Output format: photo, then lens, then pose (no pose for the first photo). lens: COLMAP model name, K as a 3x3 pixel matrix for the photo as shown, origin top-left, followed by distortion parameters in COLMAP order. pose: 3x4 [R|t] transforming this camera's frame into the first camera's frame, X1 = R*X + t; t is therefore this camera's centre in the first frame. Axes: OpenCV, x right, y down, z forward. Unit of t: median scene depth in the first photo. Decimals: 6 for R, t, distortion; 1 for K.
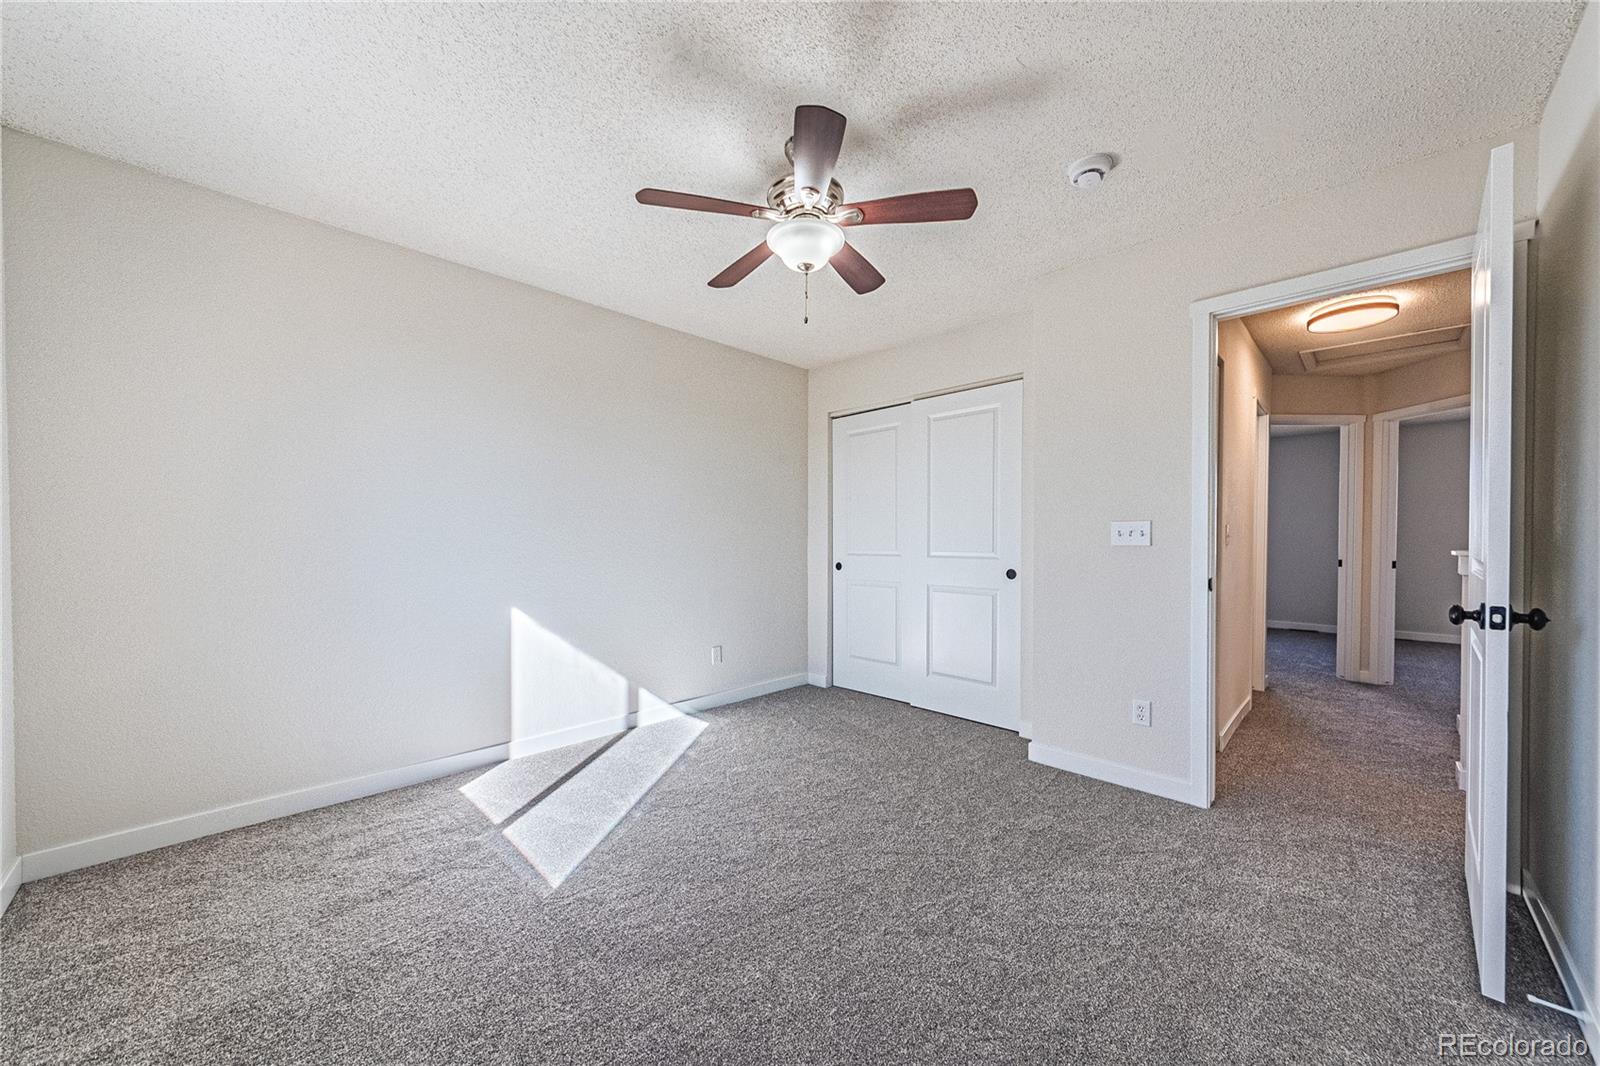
lens RADIAL K [[574.7, 0, 805.6], [0, 574.7, 542.3], [0, 0, 1]] dist [0.000586, -0.000016]
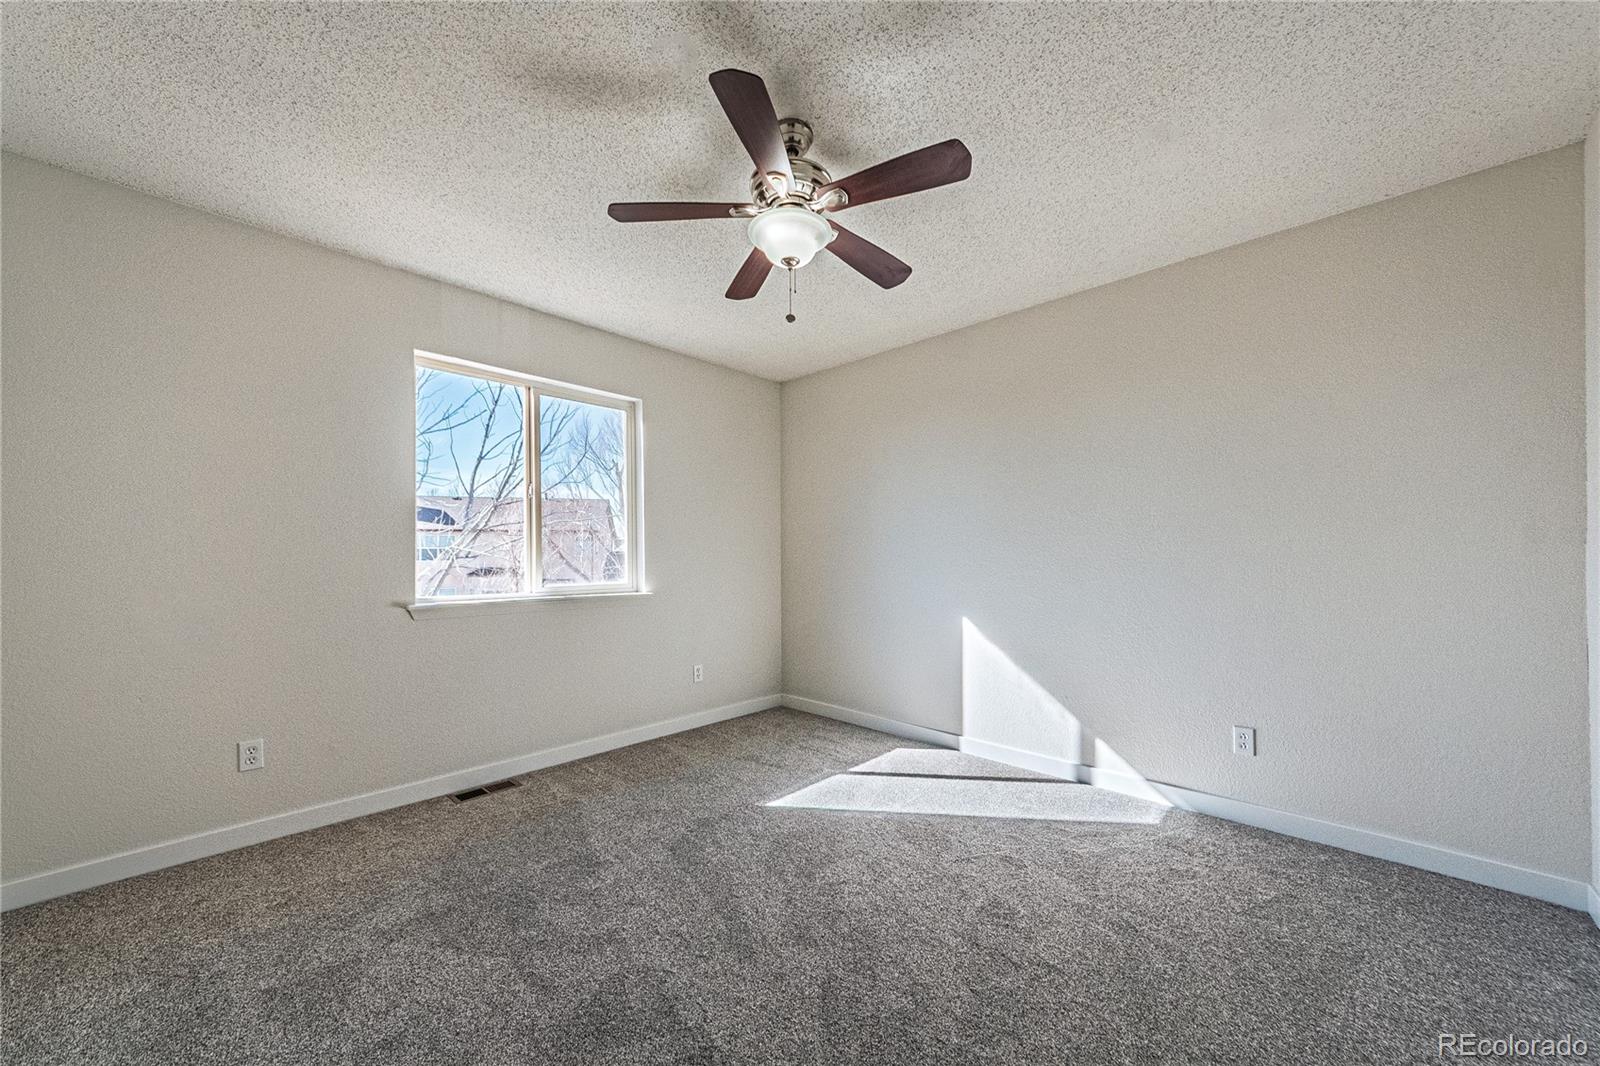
lens RADIAL K [[574.7, 0, 805.6], [0, 574.7, 542.3], [0, 0, 1]] dist [0.000586, -0.000016]
pose [[0.031067, -0.020250, -0.999312, 0.616719], [-0.005838, 0.999774, -0.020441, -0.008419], [0.999500, 0.006469, 0.030941, 0.660561]]
